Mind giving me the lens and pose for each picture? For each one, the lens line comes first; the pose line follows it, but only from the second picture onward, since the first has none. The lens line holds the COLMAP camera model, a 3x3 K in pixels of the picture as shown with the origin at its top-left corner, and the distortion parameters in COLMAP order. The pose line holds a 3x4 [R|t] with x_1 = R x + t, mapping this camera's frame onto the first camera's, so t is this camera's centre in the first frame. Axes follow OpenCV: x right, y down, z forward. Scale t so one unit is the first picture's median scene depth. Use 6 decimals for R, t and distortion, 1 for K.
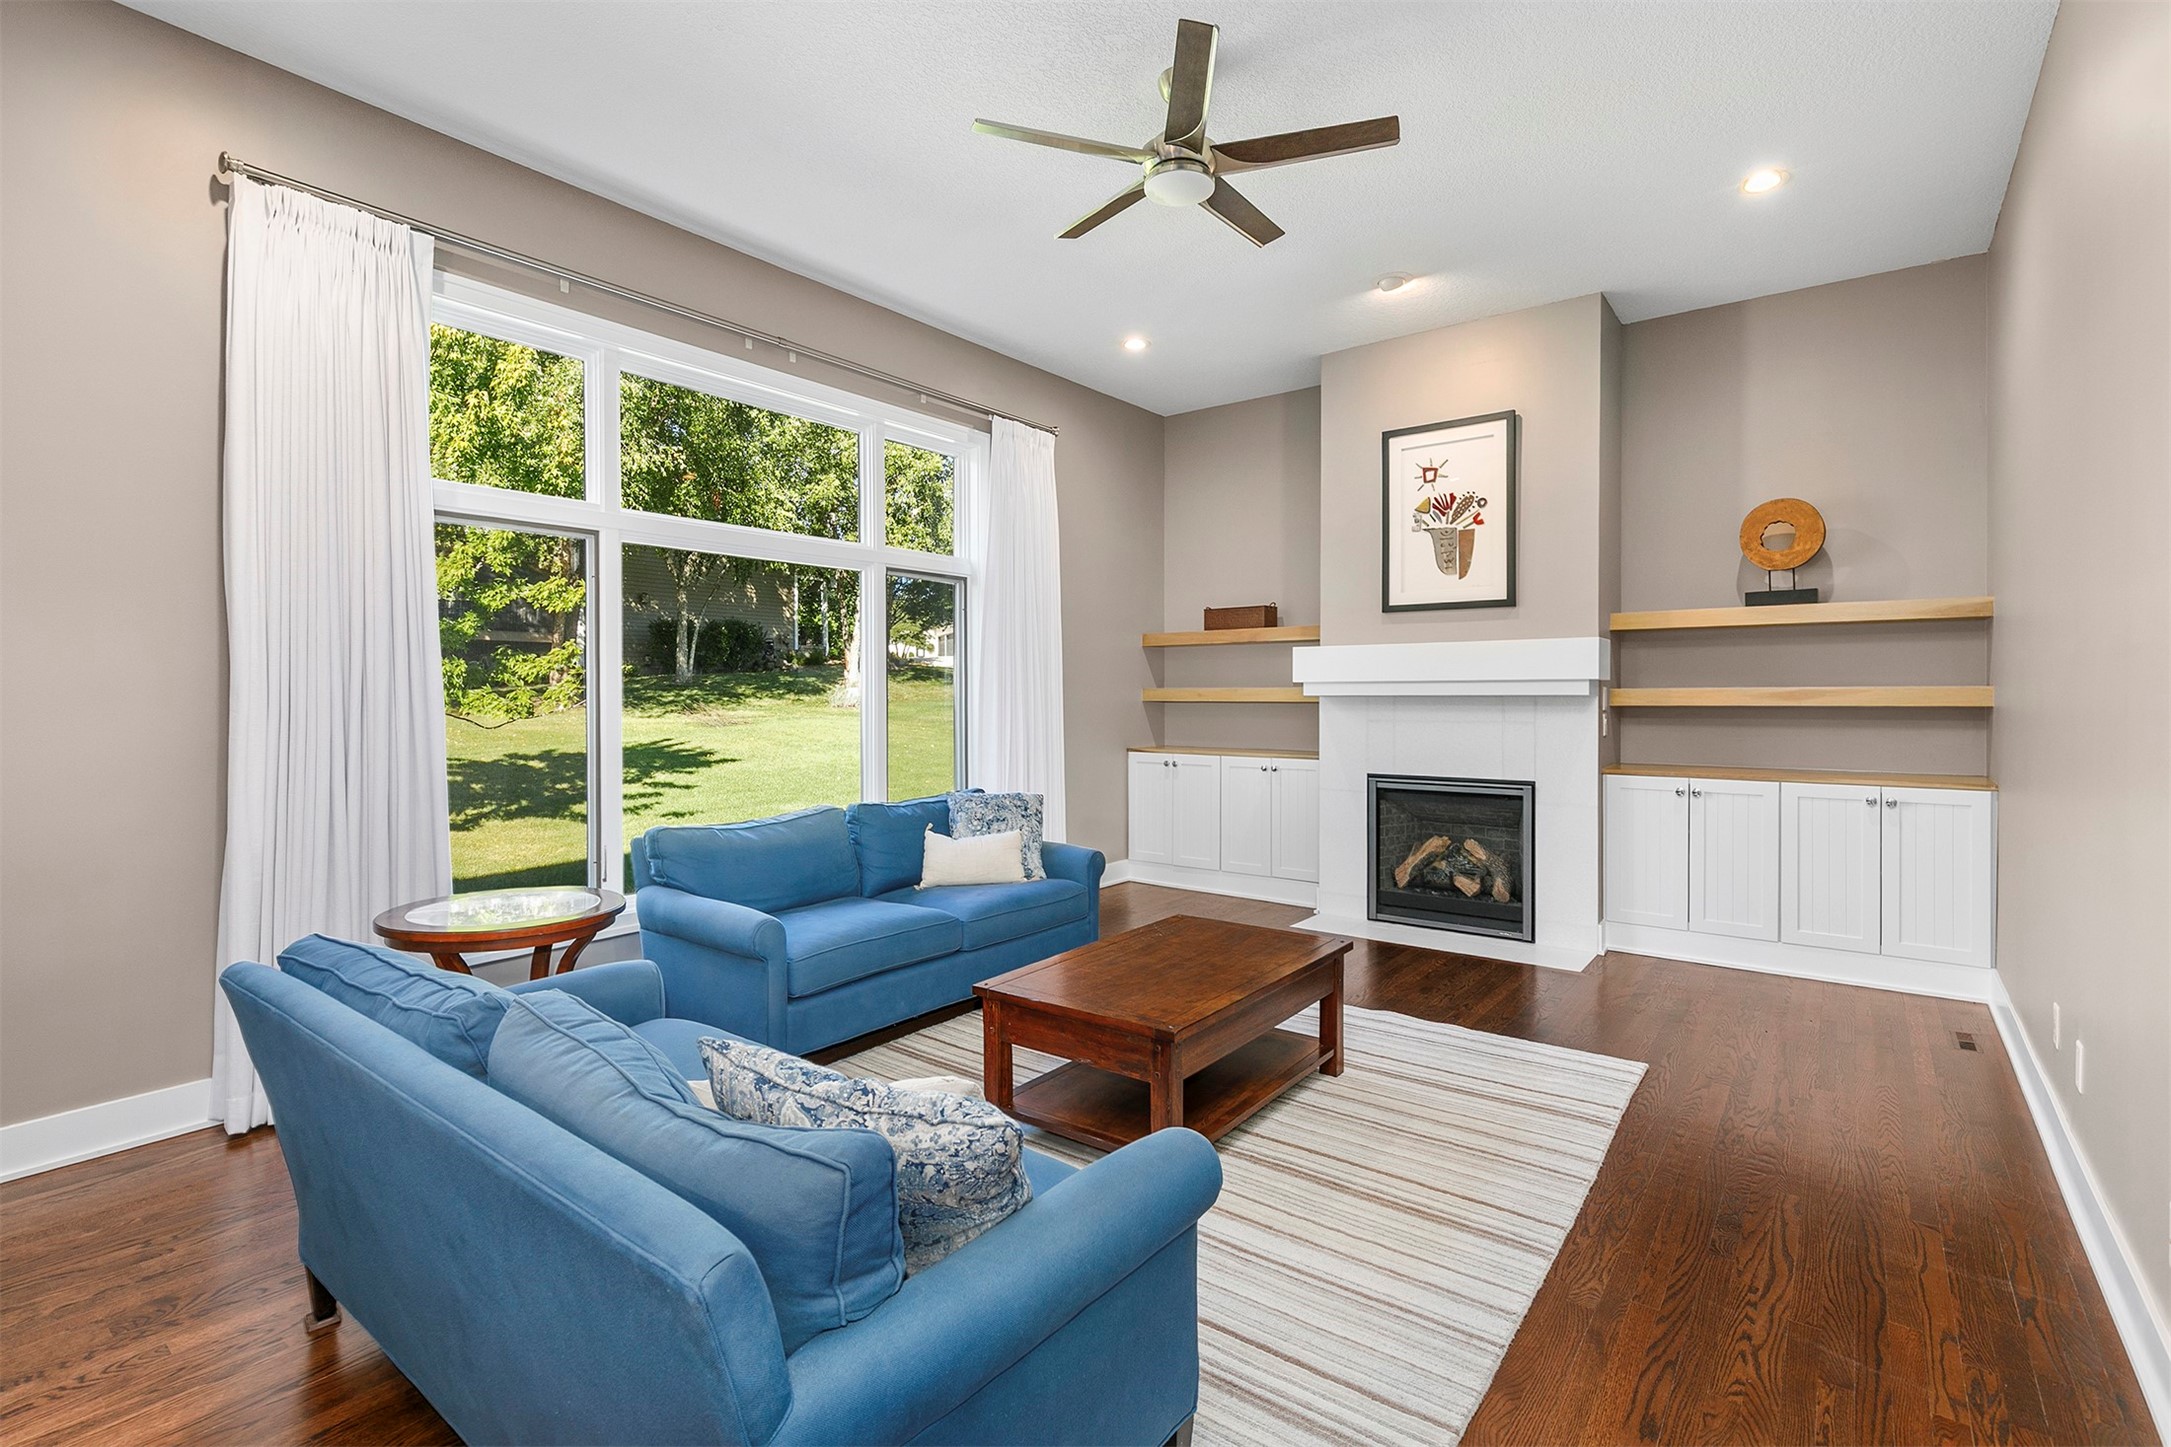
lens RADIAL K [[947.9, 0, 1150.2], [0, 947.9, 692.2], [0, 0, 1]] dist [0.000112, 0.000428]
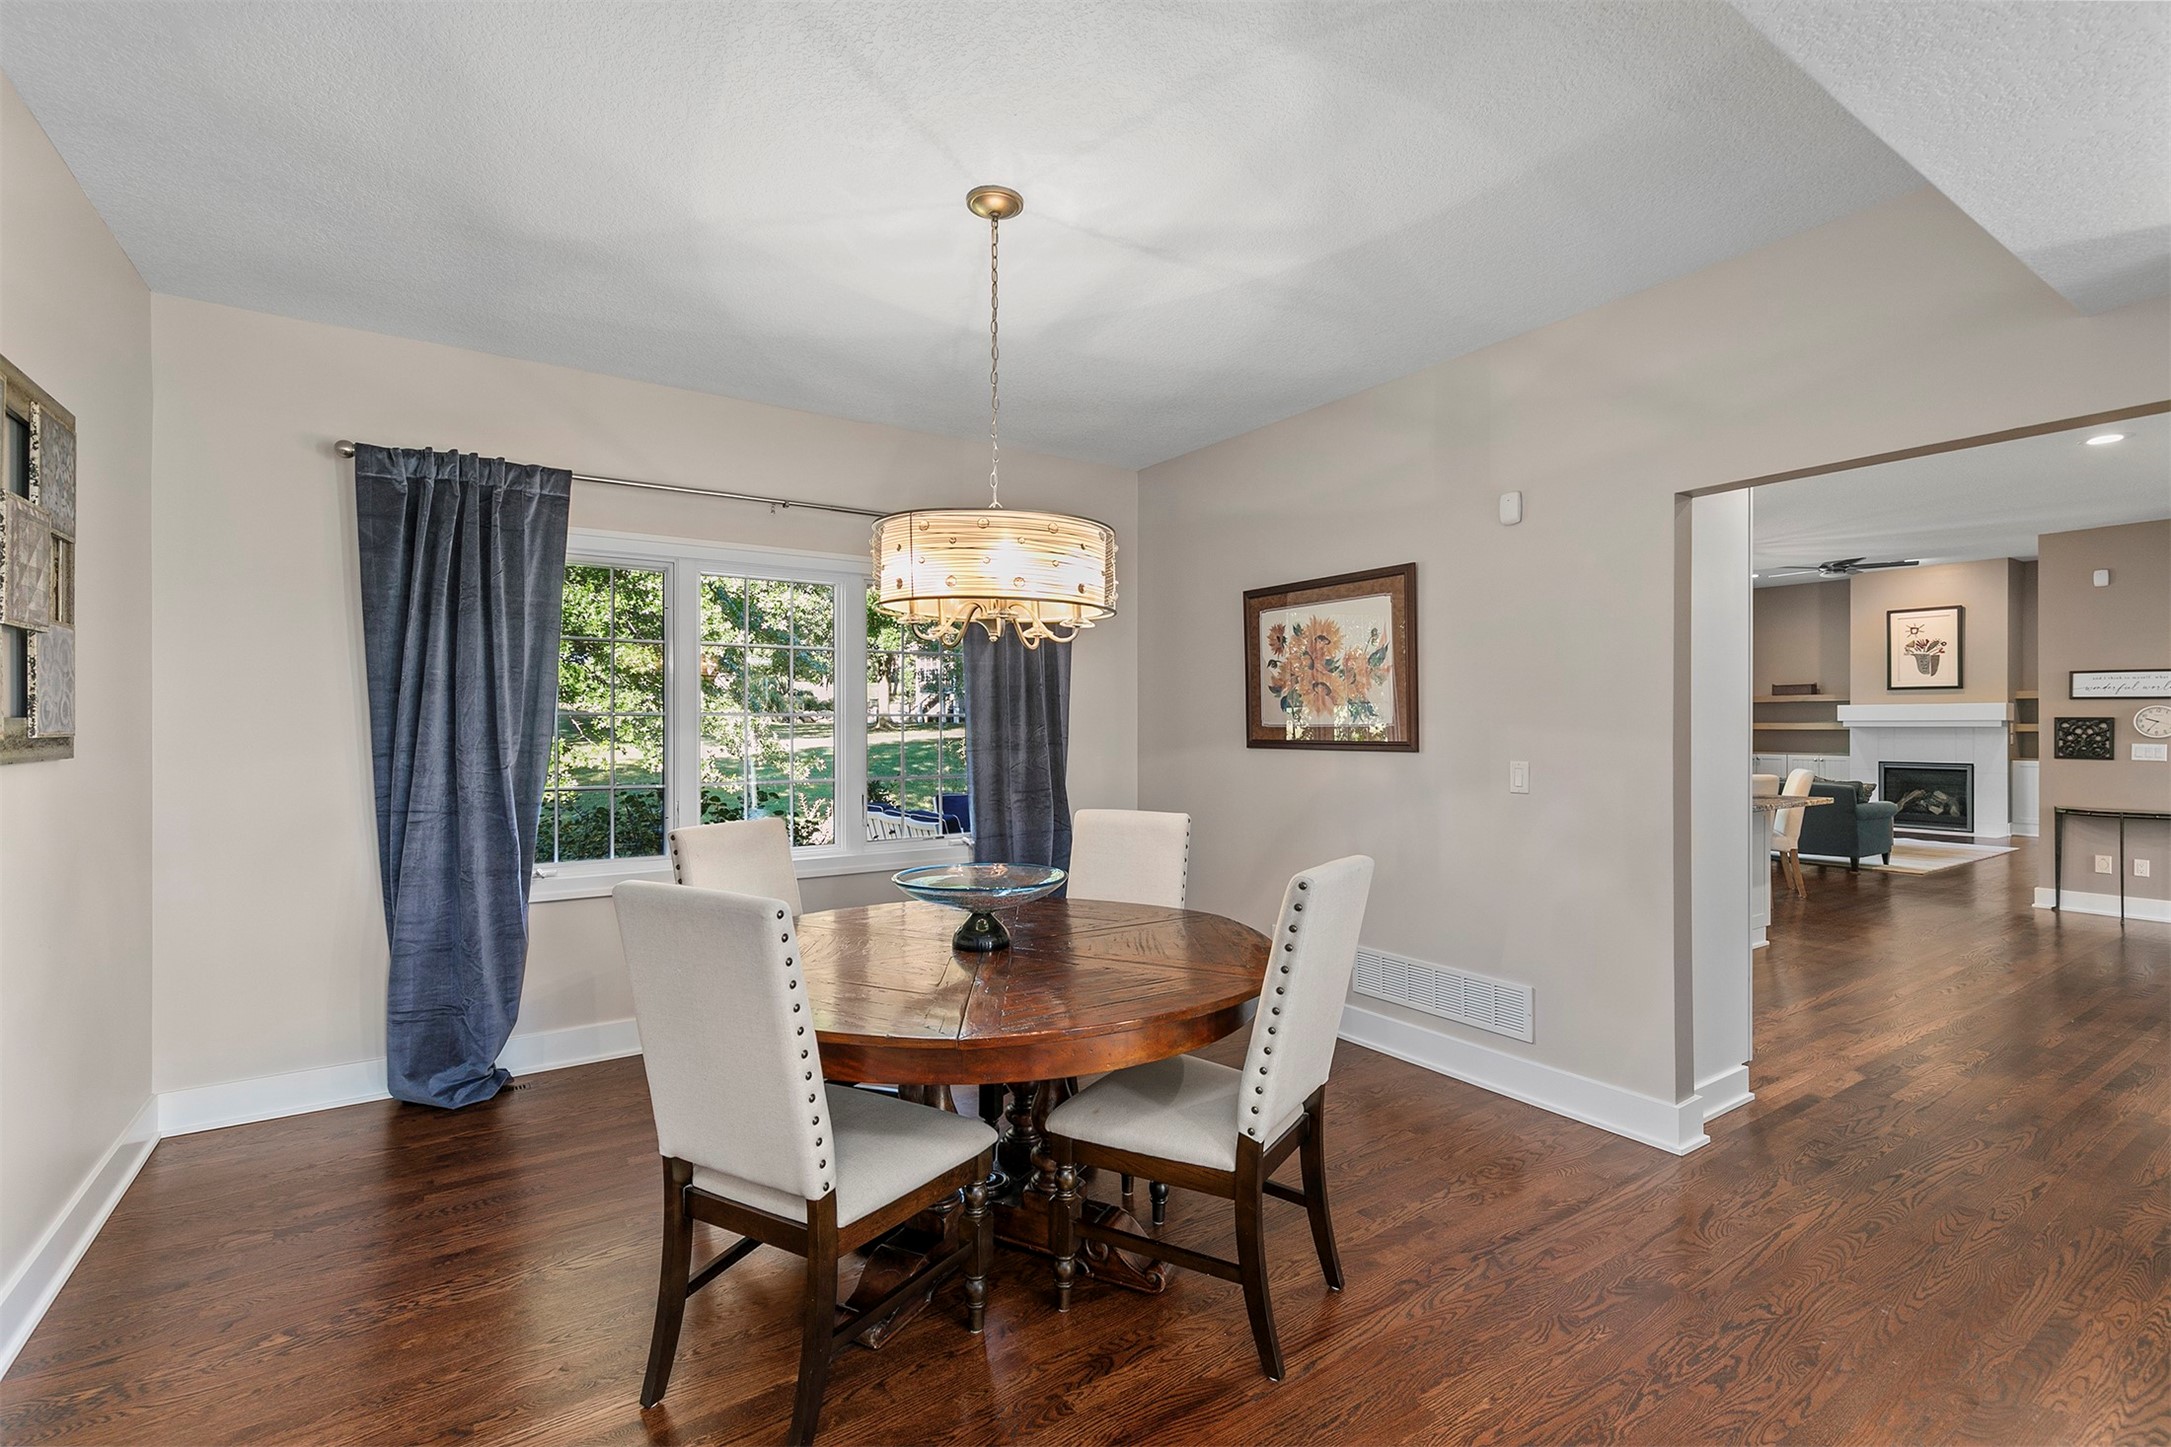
lens RADIAL K [[947.9, 0, 1073.0], [0, 947.9, 711.7], [0, 0, 1]] dist [0.000112, 0.000428]
pose [[0.930966, 0.000148, -0.365105, -0.760702], [-0.003369, 0.999961, -0.008184, -0.008171], [0.365089, 0.008849, 0.930930, -1.872132]]
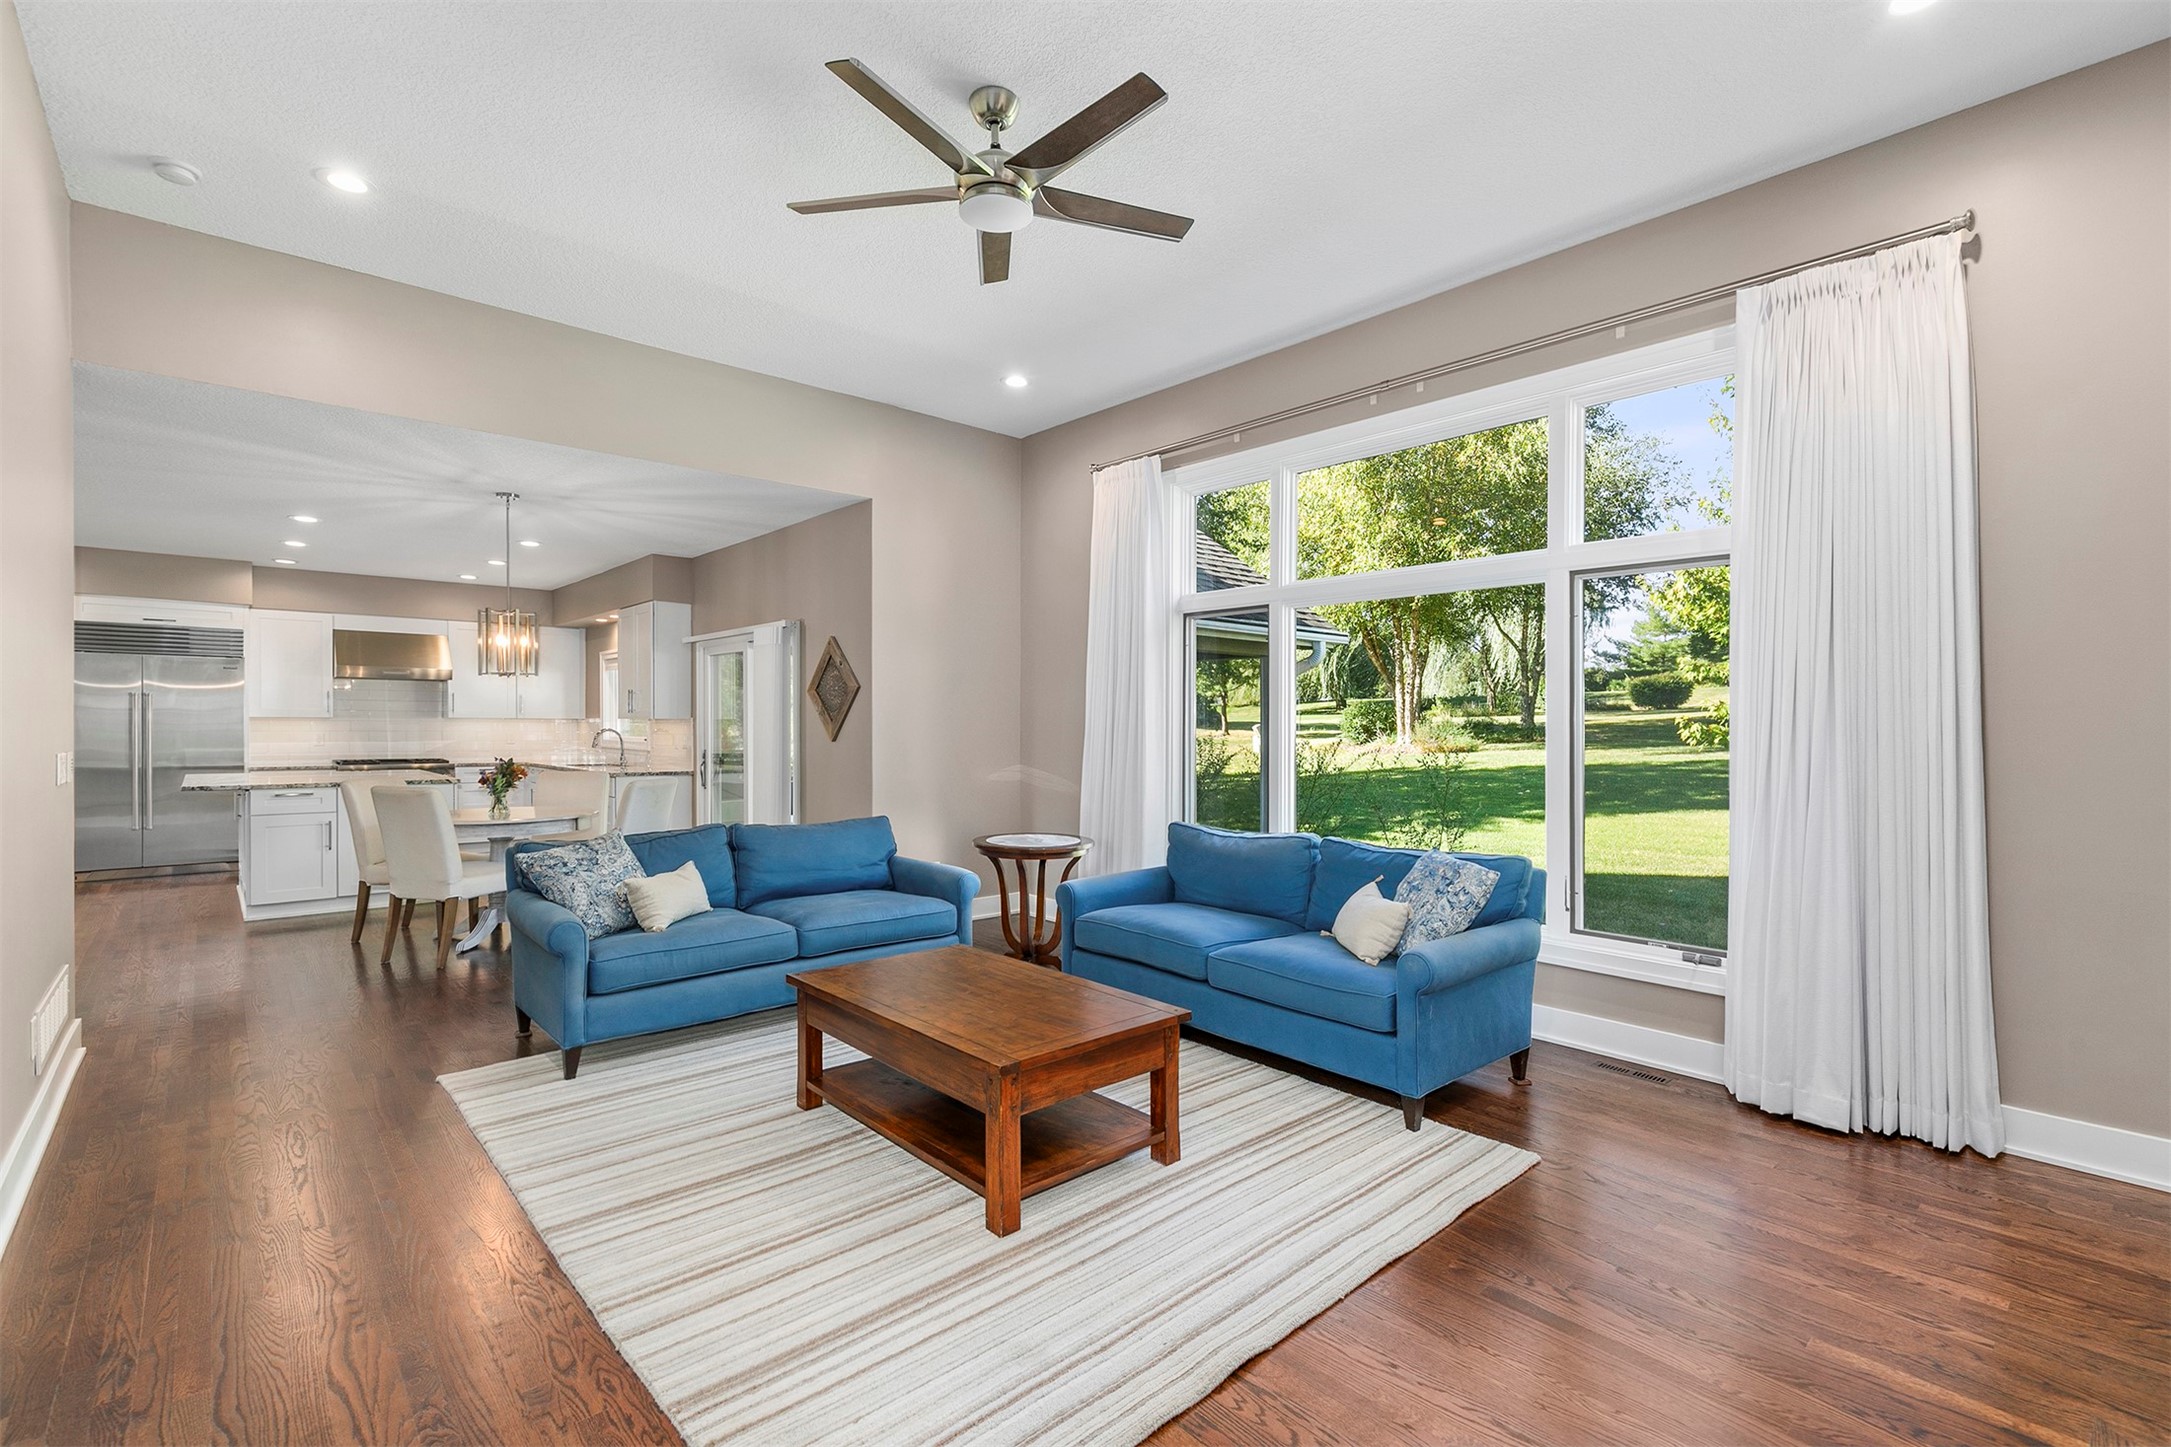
lens RADIAL K [[947.9, 0, 1102.0], [0, 947.9, 731.9], [0, 0, 1]] dist [0.000112, 0.000428]
pose [[-0.190953, 0.011062, -0.981537, 0.551249], [-0.002814, 0.999926, 0.011816, -0.005792], [0.981595, 0.005018, -0.190908, 0.730904]]
